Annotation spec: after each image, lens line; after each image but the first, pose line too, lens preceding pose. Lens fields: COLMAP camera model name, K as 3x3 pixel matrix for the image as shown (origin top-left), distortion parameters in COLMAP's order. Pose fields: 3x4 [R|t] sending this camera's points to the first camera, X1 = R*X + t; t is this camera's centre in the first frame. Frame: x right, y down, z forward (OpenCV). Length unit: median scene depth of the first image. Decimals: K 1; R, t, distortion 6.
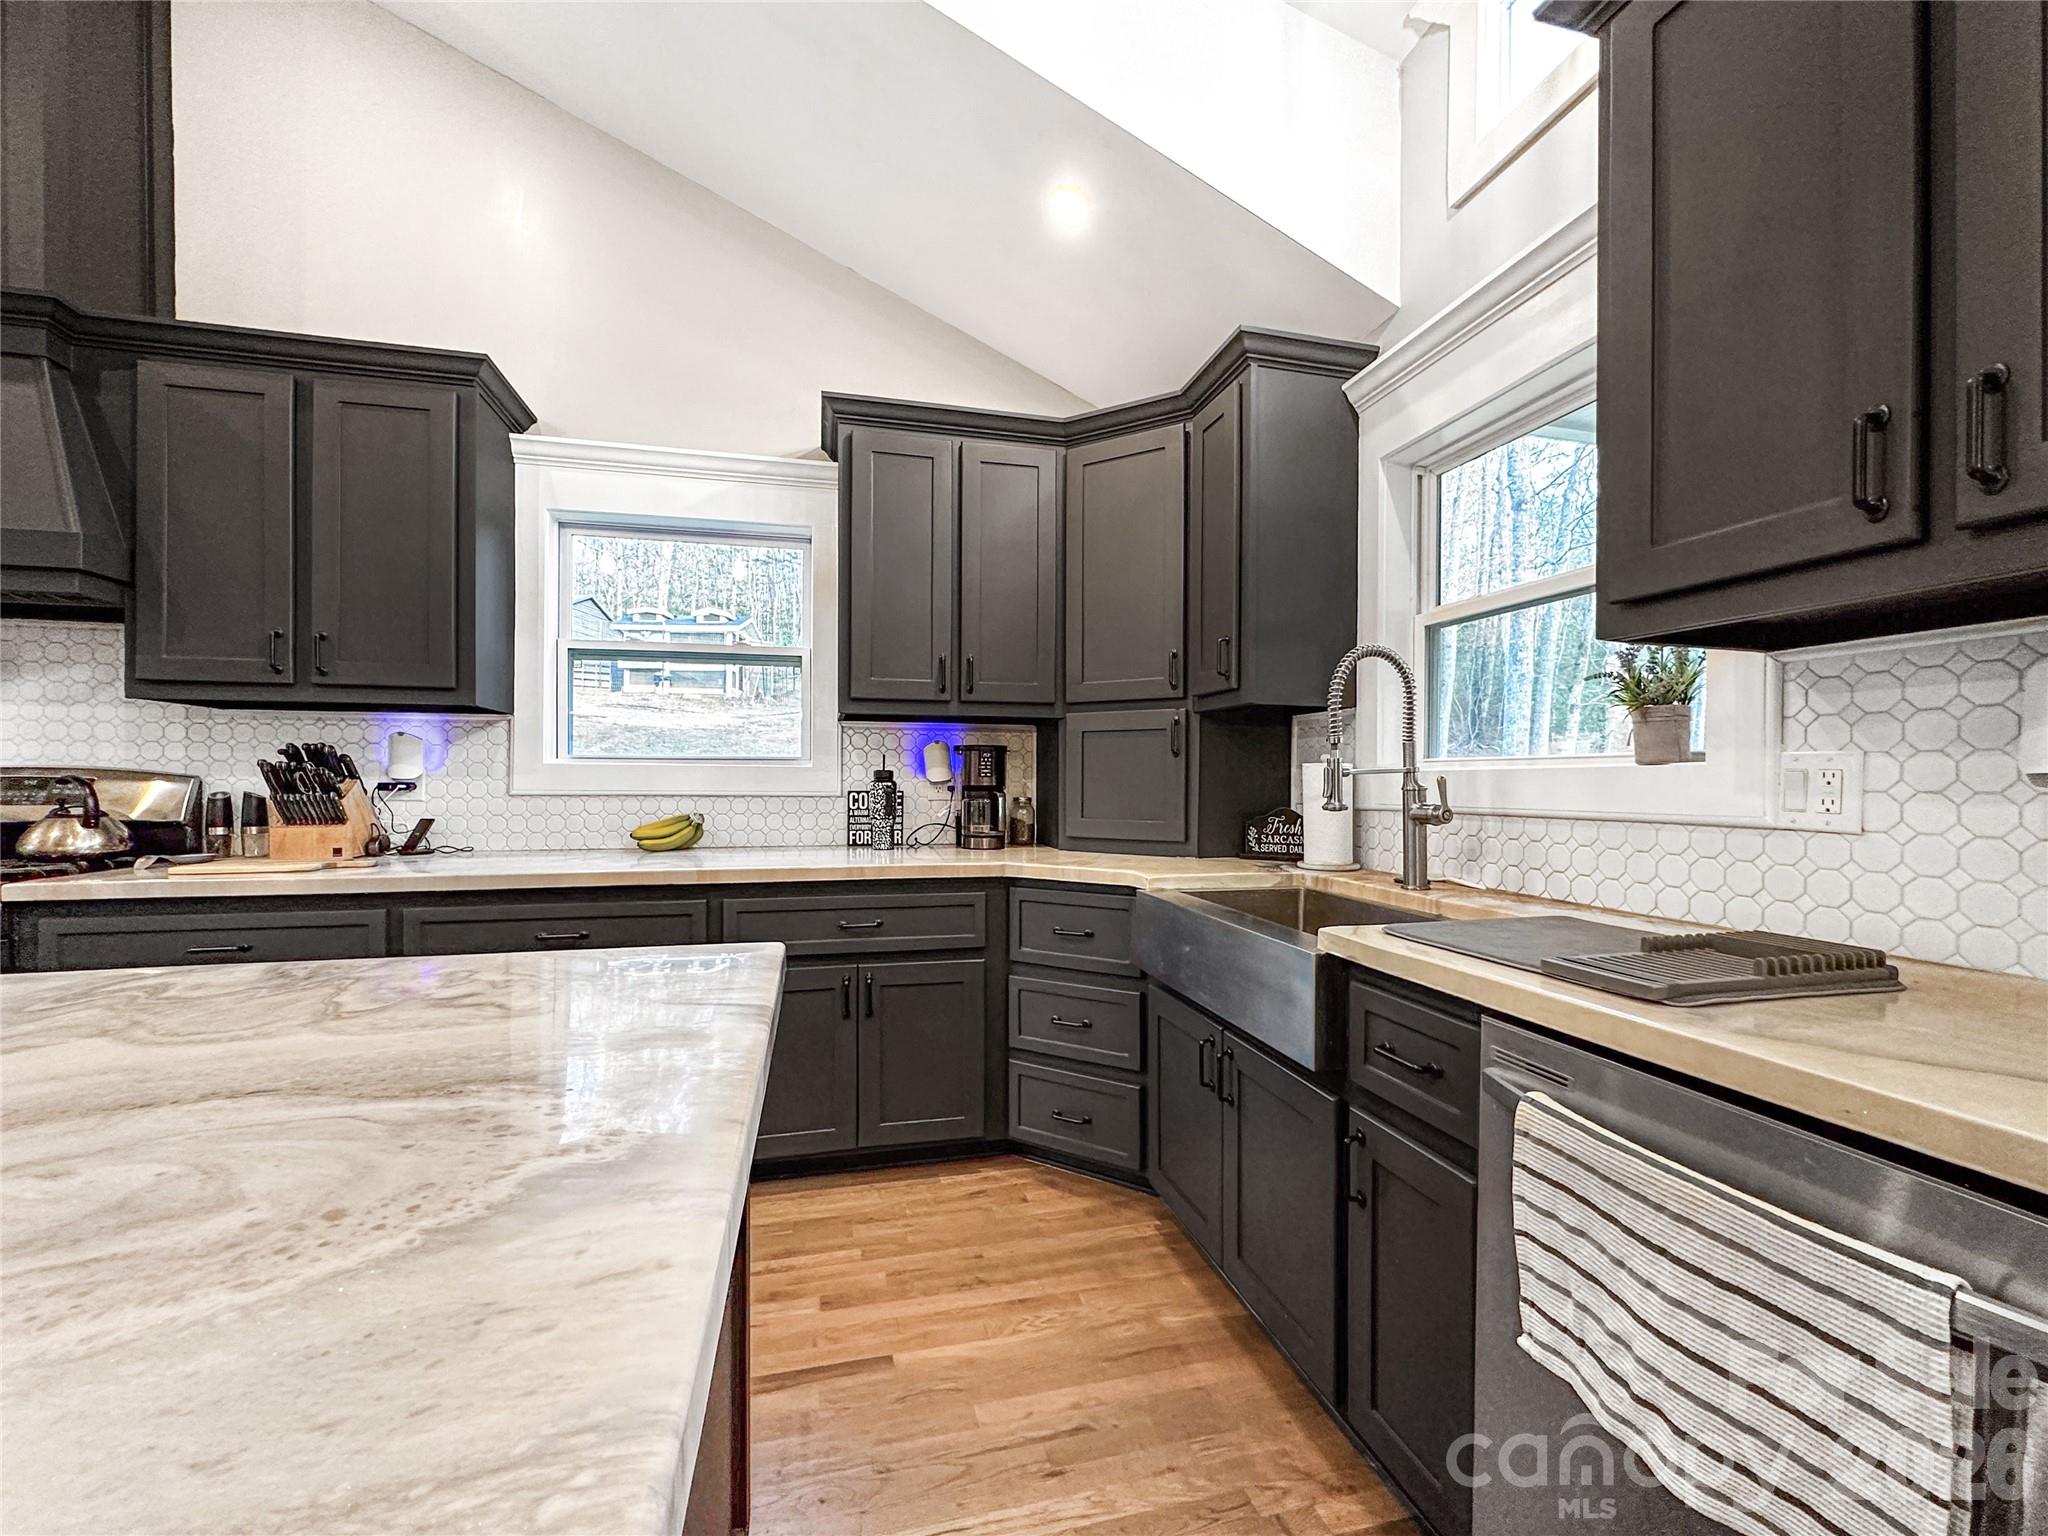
lens RADIAL K [[821.9, 0, 1018.9], [0, 821.9, 781.8], [0, 0, 1]] dist [-0.000601, 0.000190]
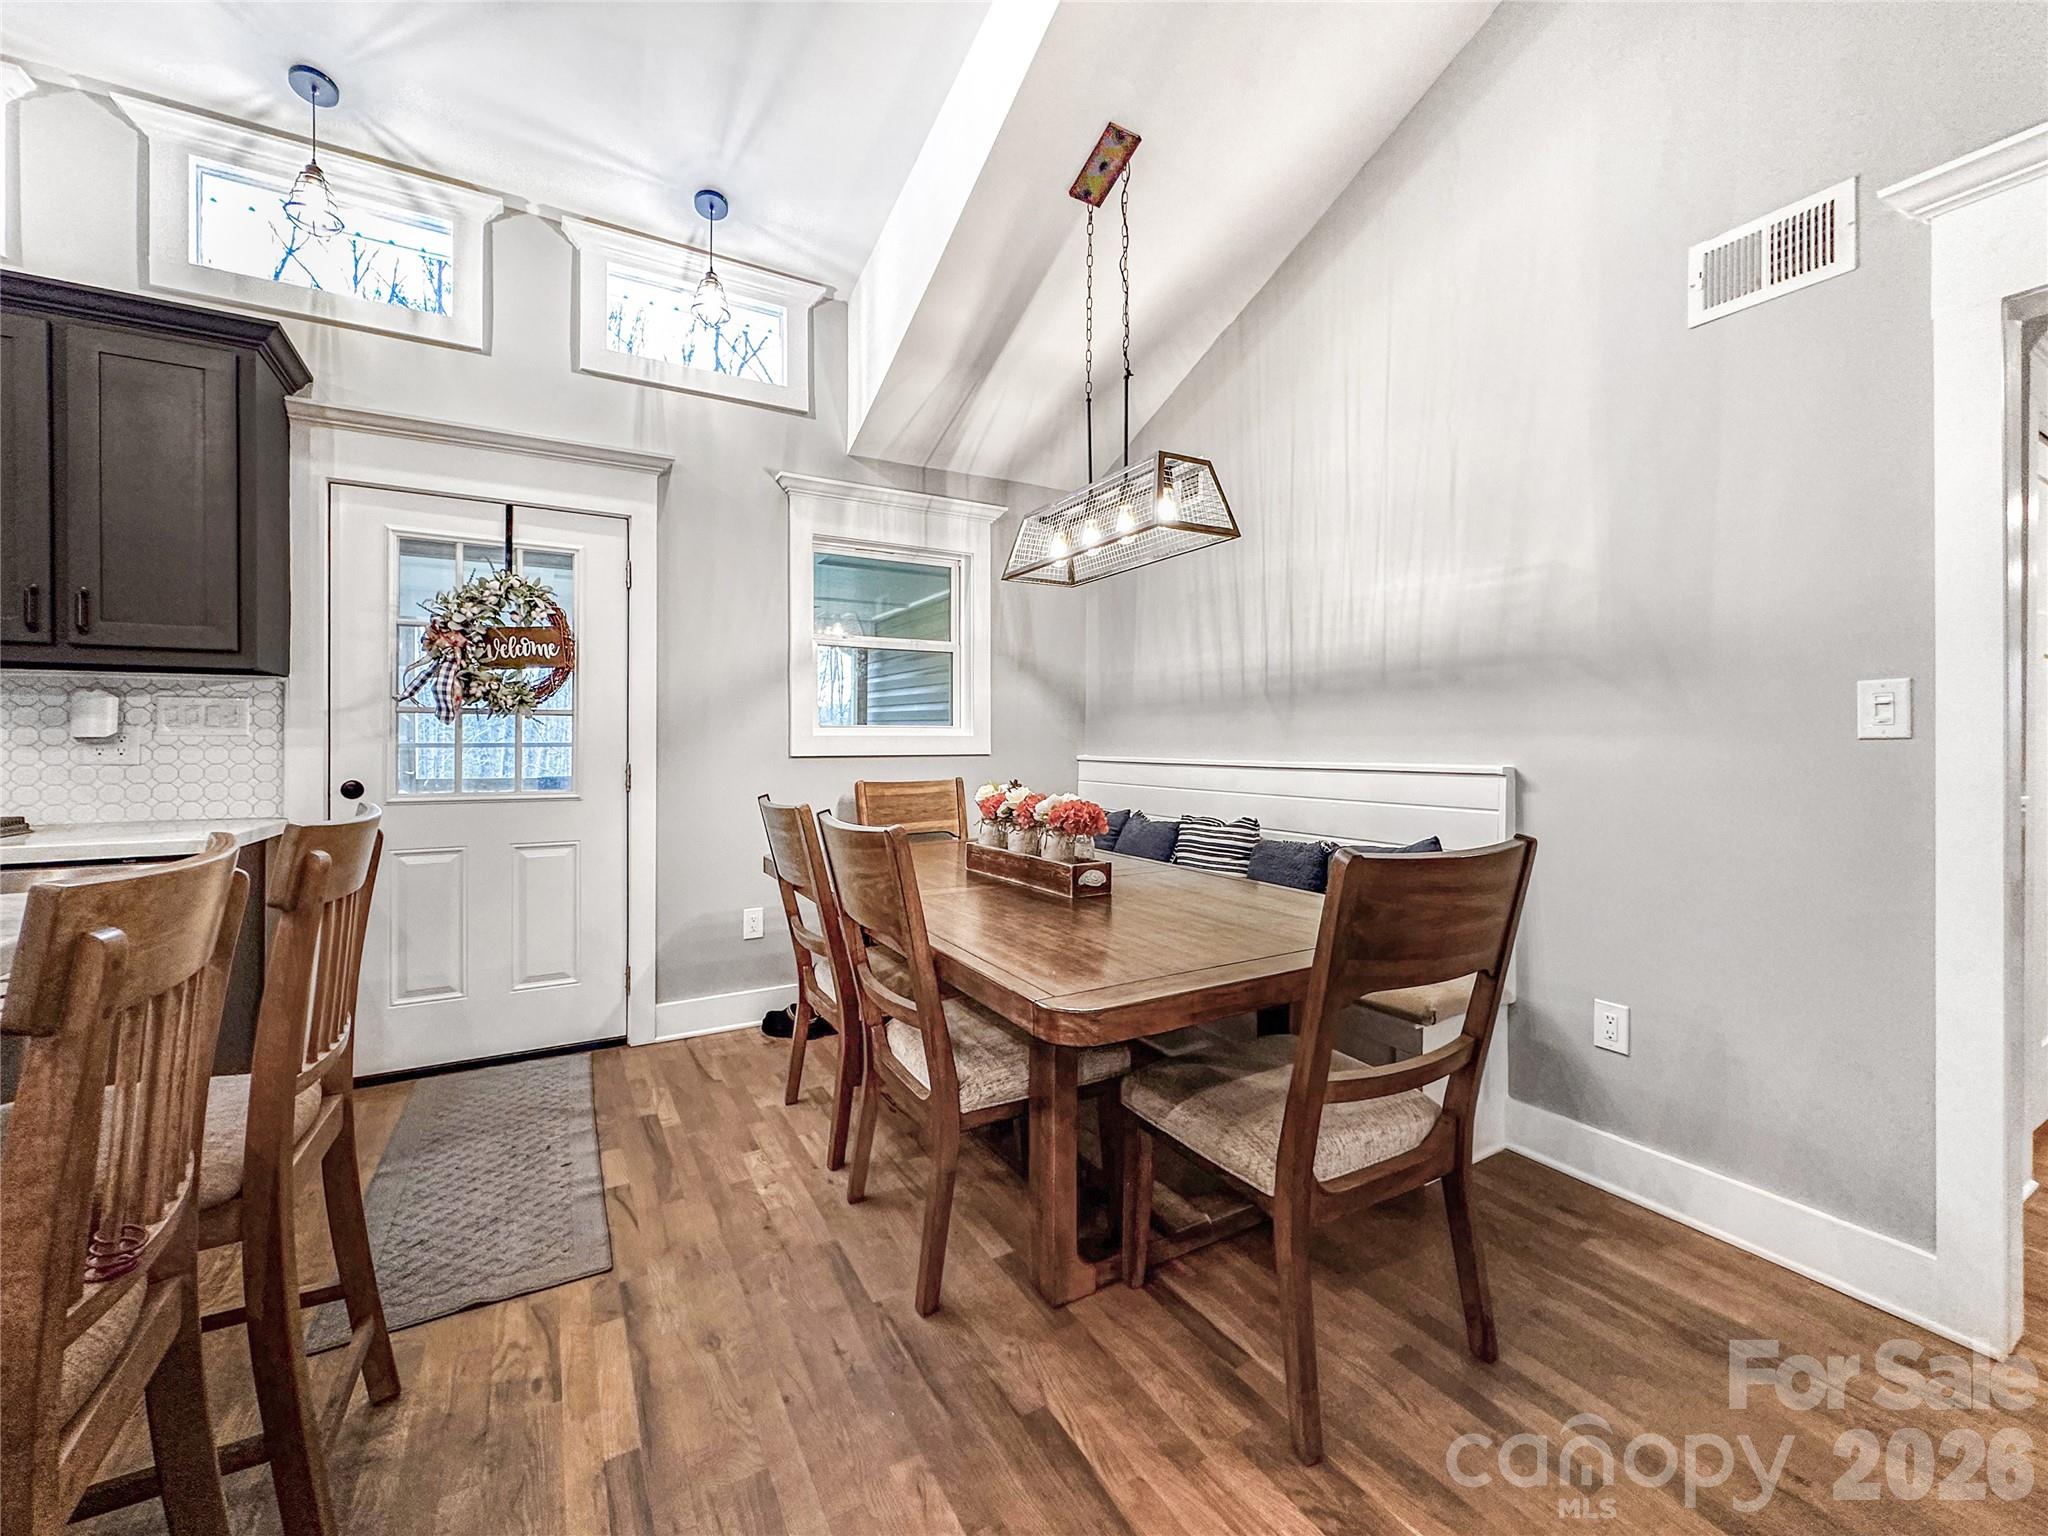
lens RADIAL K [[837.4, 0, 1018.3], [0, 837.4, 767.0], [0, 0, 1]] dist [-0.000261, 0.000136]
pose [[-0.271726, -0.029147, 0.961933, -0.773452], [0.002765, 0.999513, 0.031066, 0.004076], [-0.962371, 0.011102, -0.271513, -0.404632]]
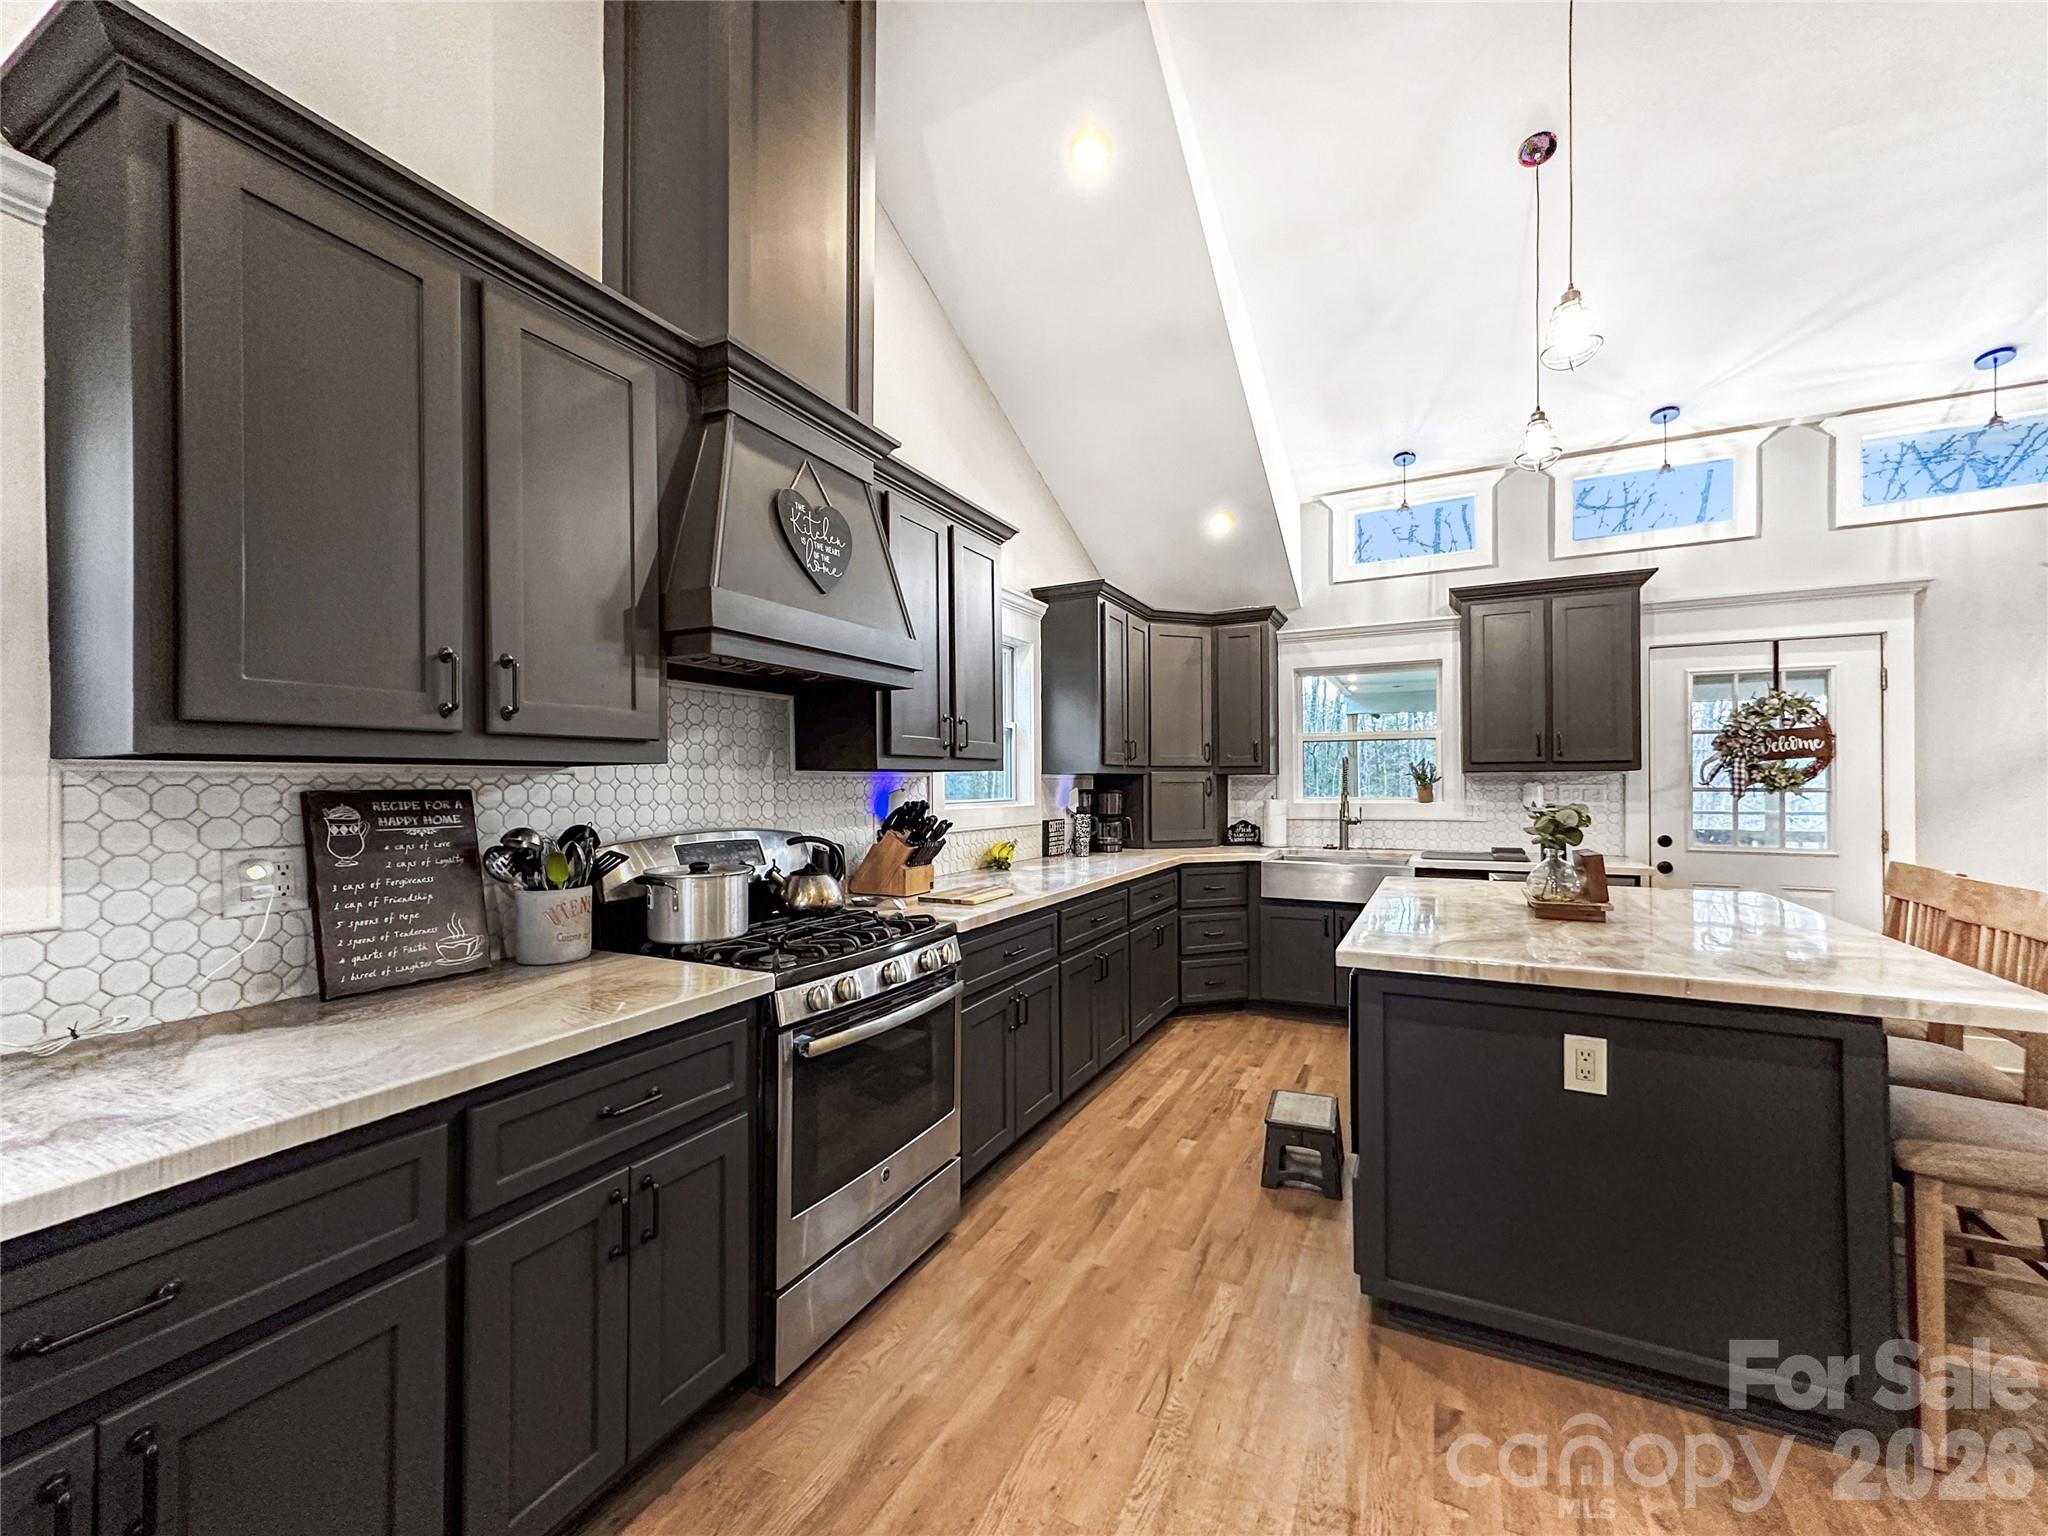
lens RADIAL K [[829.2, 0, 1028.4], [0, 829.2, 786.1], [0, 0, 1]] dist [0.000215, 0.000000]
pose [[0.649784, -0.010172, 0.760051, -1.679965], [0.009454, 0.999941, 0.005300, -0.073260], [-0.760060, 0.003742, 0.649842, 0.047559]]
